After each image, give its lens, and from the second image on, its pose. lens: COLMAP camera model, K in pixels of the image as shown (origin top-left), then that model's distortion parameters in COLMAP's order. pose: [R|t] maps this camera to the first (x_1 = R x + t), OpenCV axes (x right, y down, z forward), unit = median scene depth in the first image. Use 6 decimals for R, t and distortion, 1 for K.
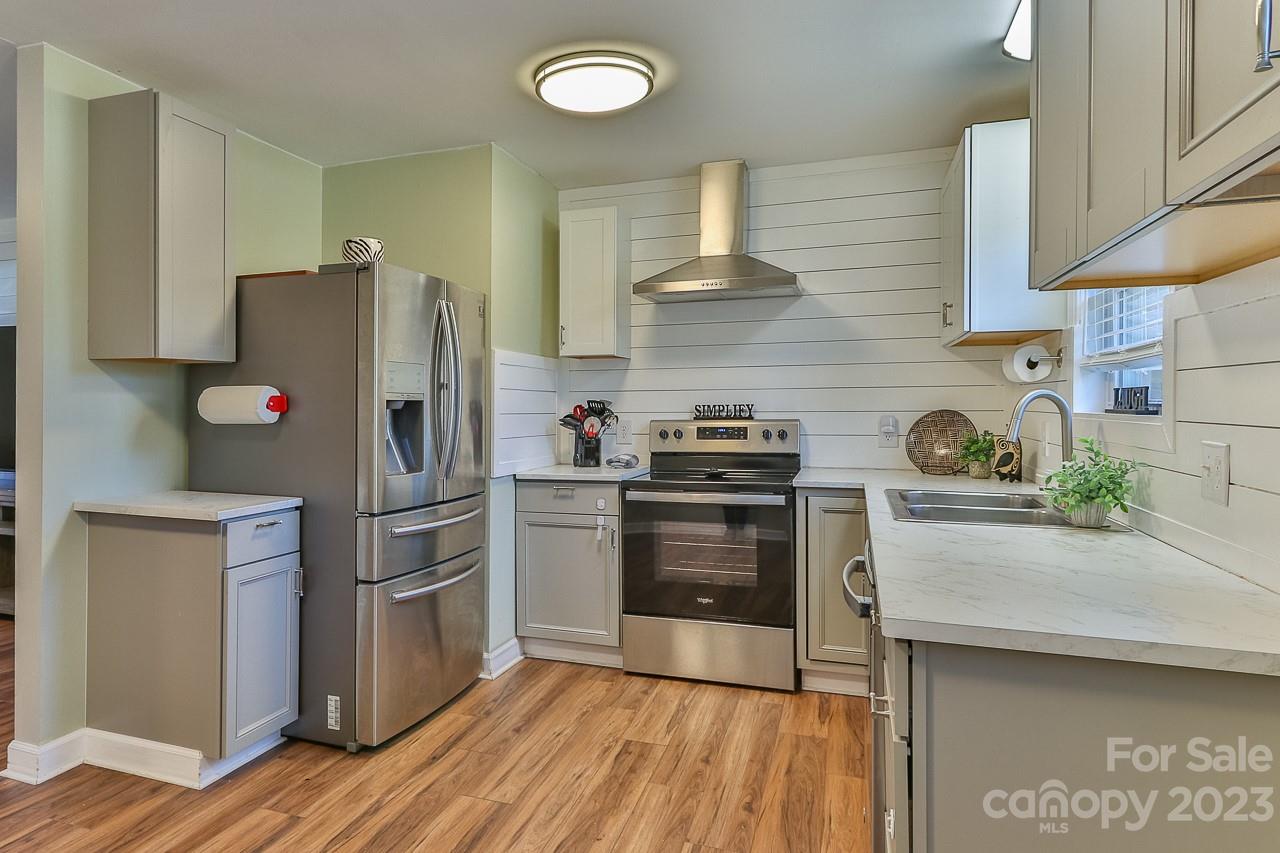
lens RADIAL K [[779.7, 0, 555.0], [0, 779.7, 411.3], [0, 0, 1]] dist [-0.003057, 0.000424]
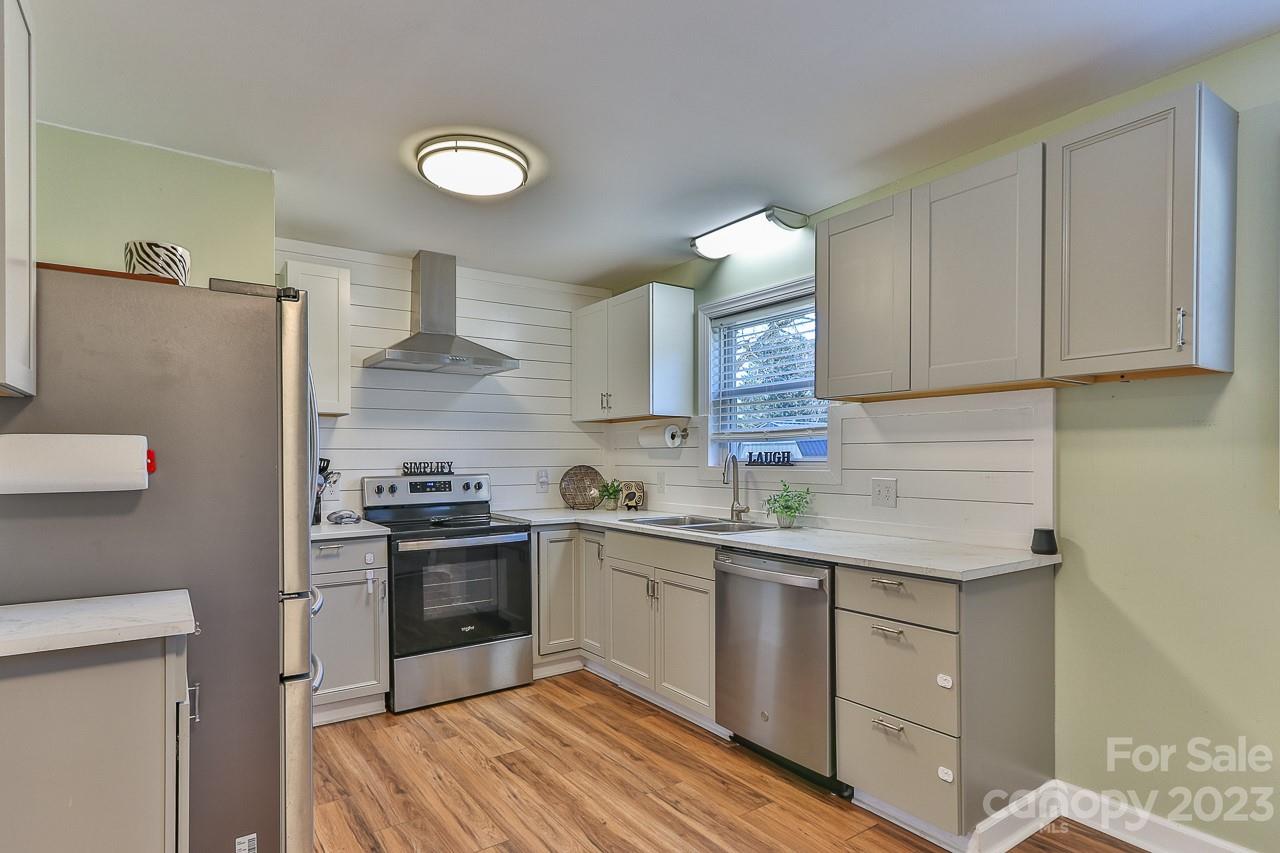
lens RADIAL K [[640.3, 0, 610.9], [0, 640.3, 469.4], [0, 0, 1]] dist [0.001993, 0.000361]
pose [[0.589272, -0.010916, 0.807861, -0.446242], [0.009370, 0.999934, 0.006676, -0.001875], [-0.807880, 0.003636, 0.589335, 0.248674]]
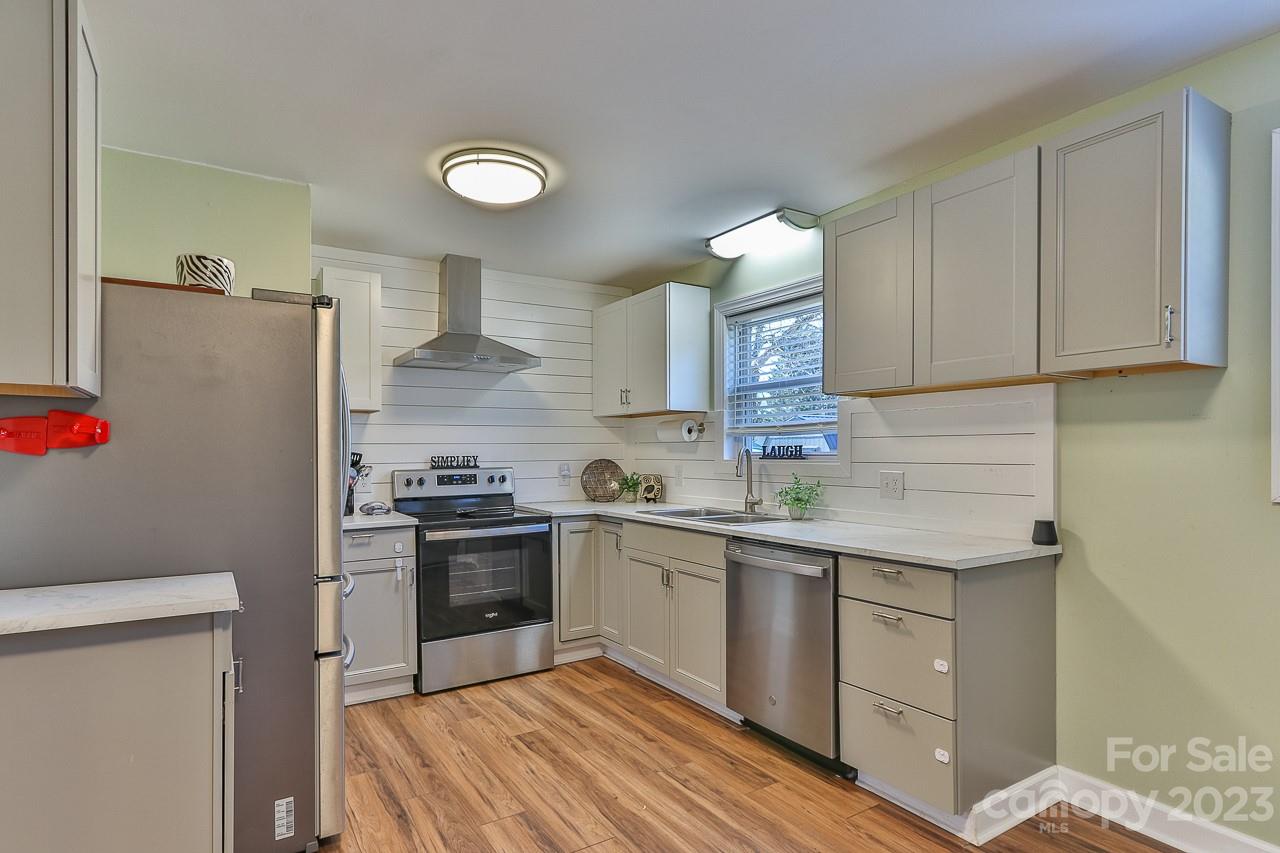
lens RADIAL K [[635.4, 0, 611.9], [0, 635.4, 461.4], [0, 0, 1]] dist [0.001810, 0.000247]
pose [[0.623317, -0.008908, 0.781919, -0.459399], [0.010328, 0.999942, 0.003159, -0.001087], [-0.781901, 0.006107, 0.623372, 0.218067]]
